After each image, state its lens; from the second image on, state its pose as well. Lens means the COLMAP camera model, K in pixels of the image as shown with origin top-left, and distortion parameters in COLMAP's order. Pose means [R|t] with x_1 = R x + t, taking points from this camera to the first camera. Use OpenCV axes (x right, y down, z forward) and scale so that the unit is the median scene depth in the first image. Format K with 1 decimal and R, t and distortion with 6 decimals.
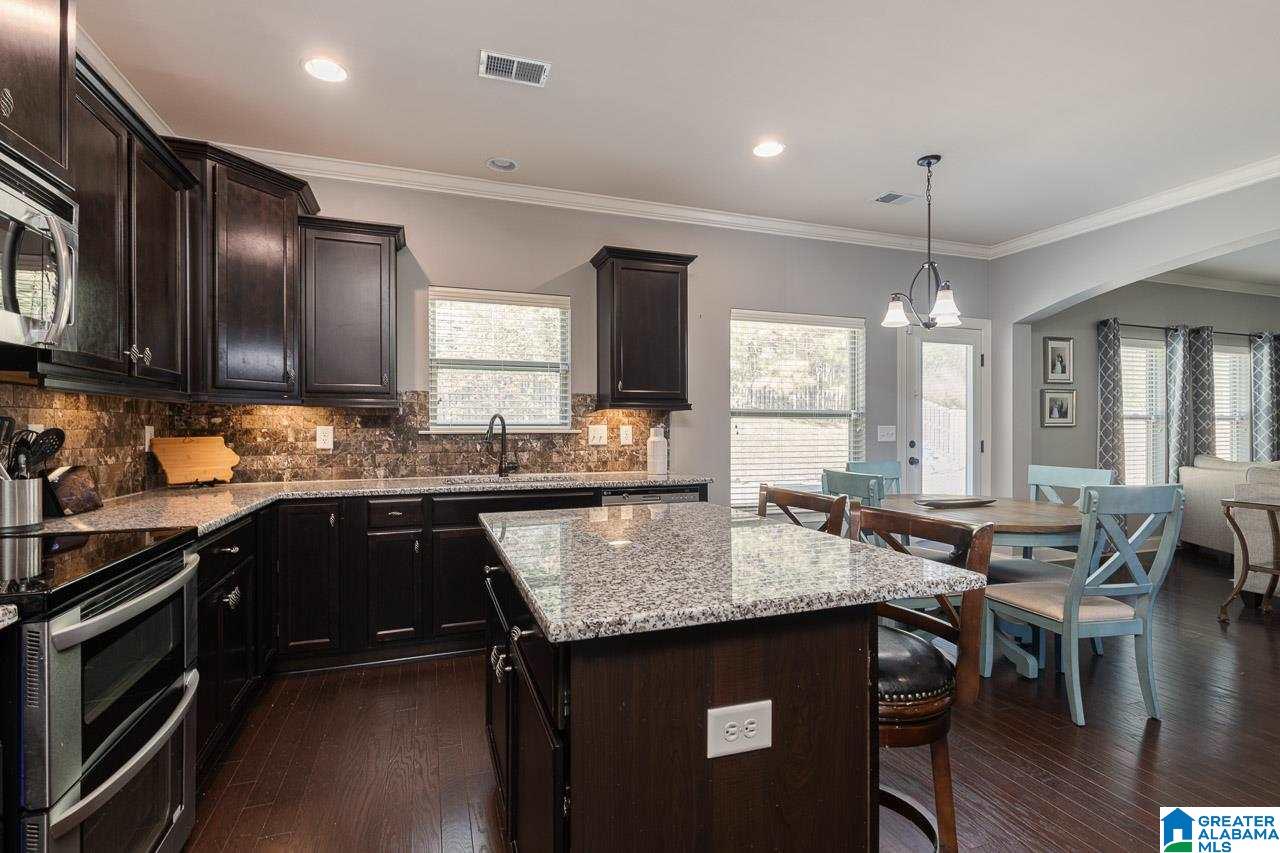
lens RADIAL K [[583.2, 0, 638.1], [0, 583.2, 429.9], [0, 0, 1]] dist [-0.000066, 0.000392]
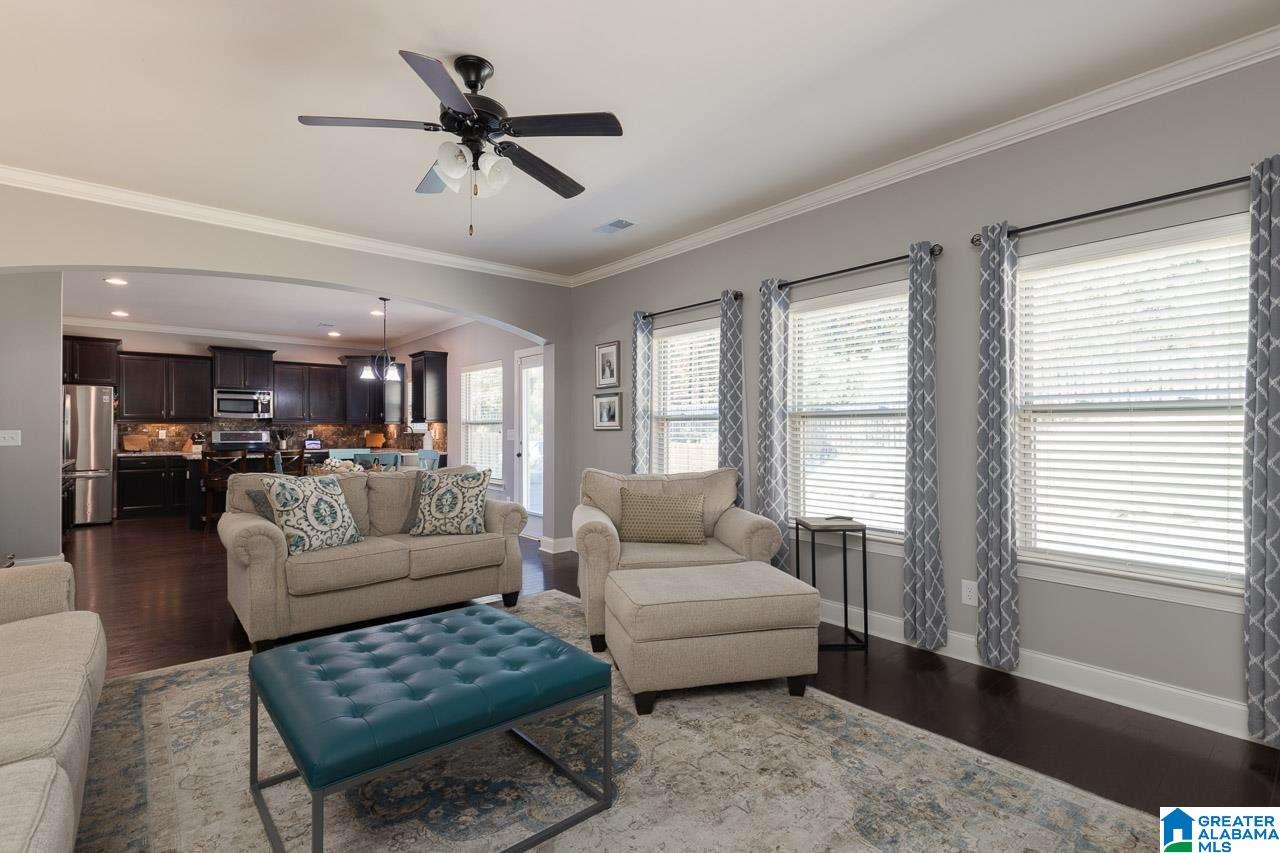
lens RADIAL K [[603.1, 0, 602.0], [0, 603.1, 433.2], [0, 0, 1]] dist [0.003975, 0.000565]
pose [[0.316520, 0.002940, -0.948581, 2.501018], [-0.004182, 0.999990, 0.001703, -0.002598], [0.948577, 0.003428, 0.316529, 0.954774]]
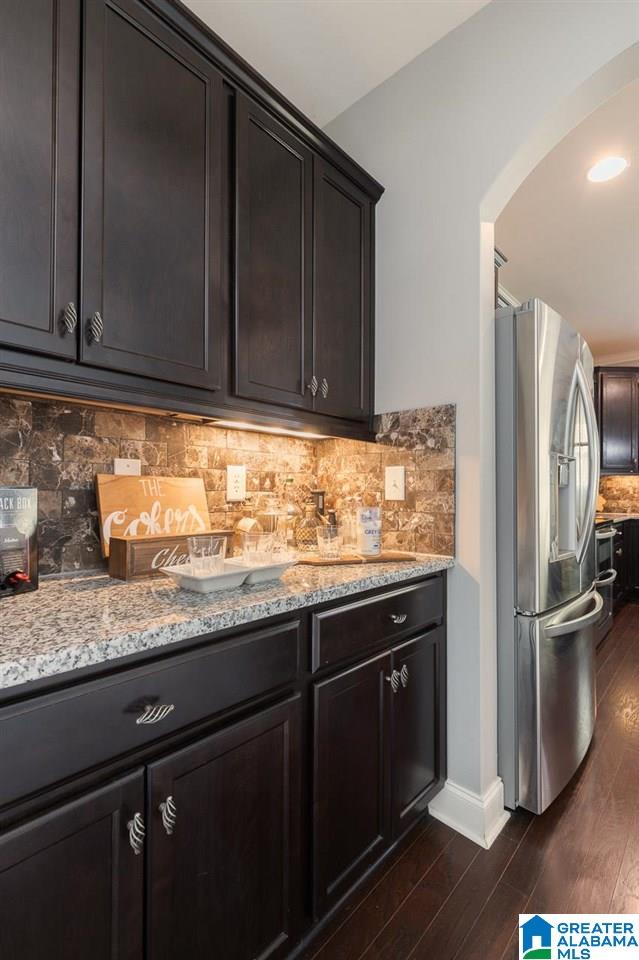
lens RADIAL K [[437.4, 0, 319.2], [0, 437.4, 480.9], [0, 0, 1]] dist [-0.000066, 0.000392]
pose [[0.455344, -0.010678, -0.890252, 0.236876], [-0.005830, 0.999871, -0.014975, 0.004187], [0.890297, 0.012009, 0.455223, -0.591302]]
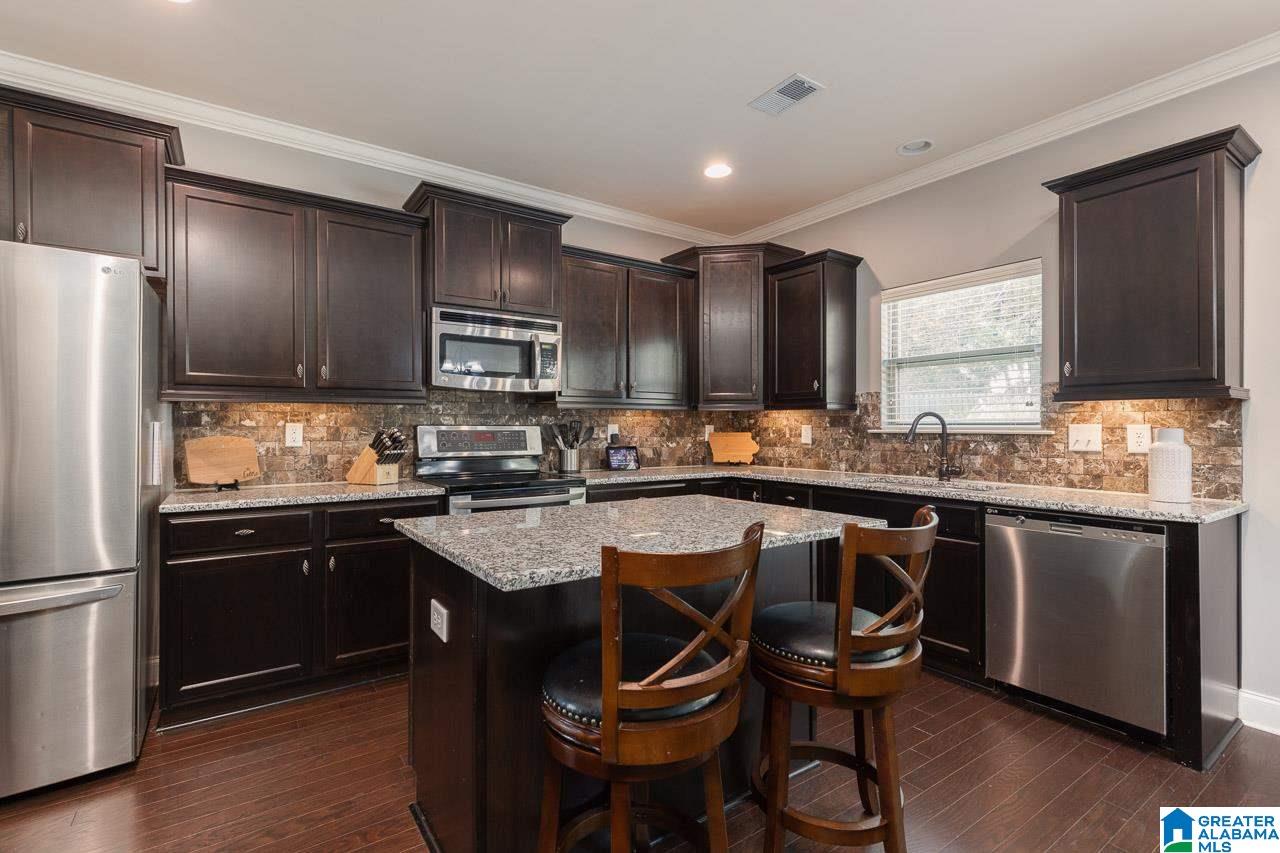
lens RADIAL K [[583.2, 0, 607.3], [0, 583.2, 431.3], [0, 0, 1]] dist [-0.000066, 0.000392]
pose [[0.245204, 0.009596, -0.969424, 0.519520], [-0.007036, 0.999942, 0.008119, -0.000896], [0.969446, 0.004830, 0.245257, 0.265326]]
